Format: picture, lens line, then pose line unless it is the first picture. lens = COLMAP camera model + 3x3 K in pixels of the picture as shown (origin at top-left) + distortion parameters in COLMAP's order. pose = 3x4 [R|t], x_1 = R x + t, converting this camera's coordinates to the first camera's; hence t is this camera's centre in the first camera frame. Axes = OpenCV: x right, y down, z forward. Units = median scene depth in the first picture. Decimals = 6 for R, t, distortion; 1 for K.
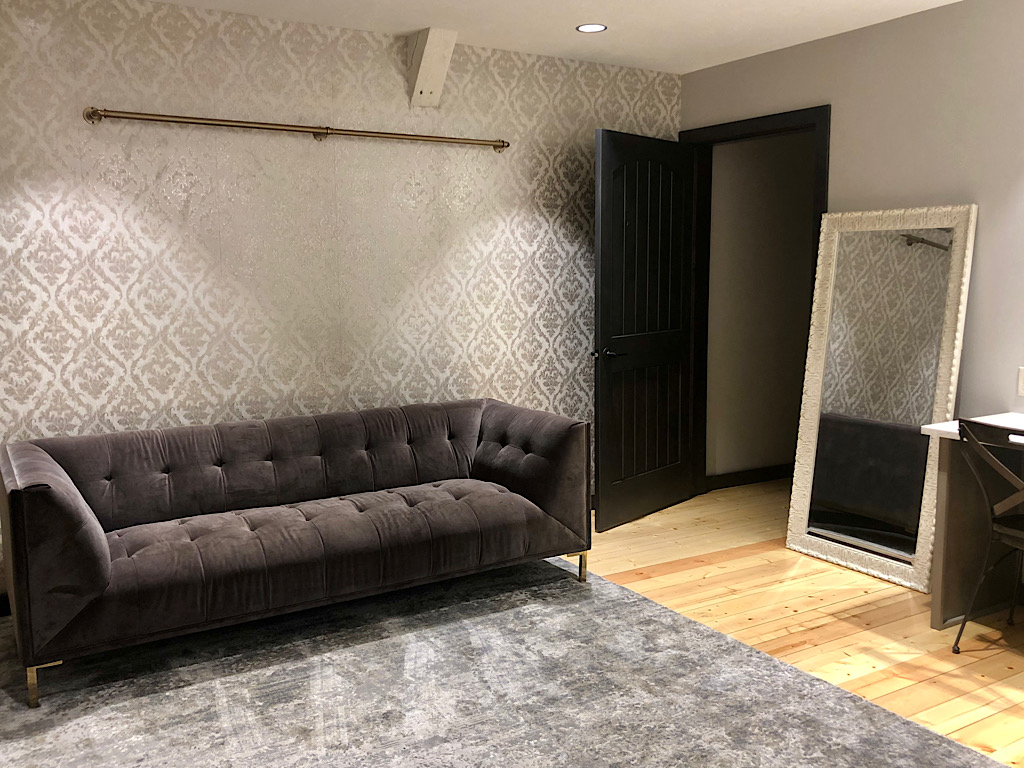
lens RADIAL K [[916.9, 0, 513.2], [0, 916.9, 381.1], [0, 0, 1]] dist [0.014810, 0.011834]
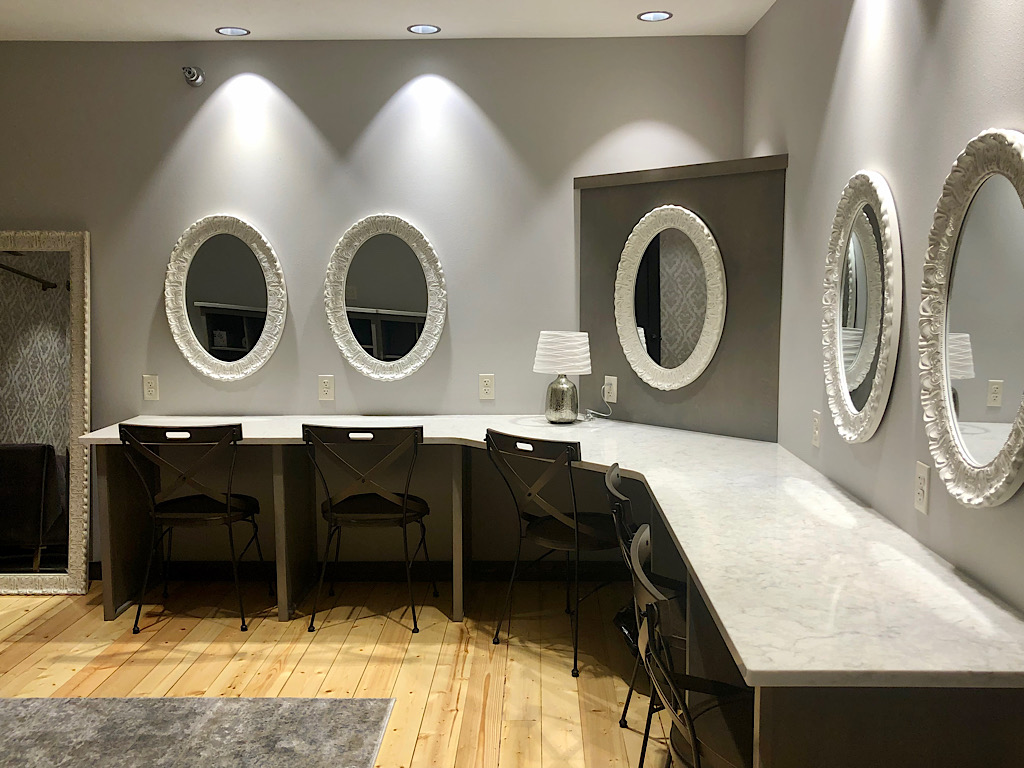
lens RADIAL K [[916.9, 0, 512.7], [0, 916.9, 386.0], [0, 0, 1]] dist [0.014810, 0.011834]
pose [[0.549403, -0.091627, 0.830518, -0.175690], [0.100042, 0.994032, 0.043487, -0.007021], [-0.829547, 0.059194, 0.555291, -0.019345]]
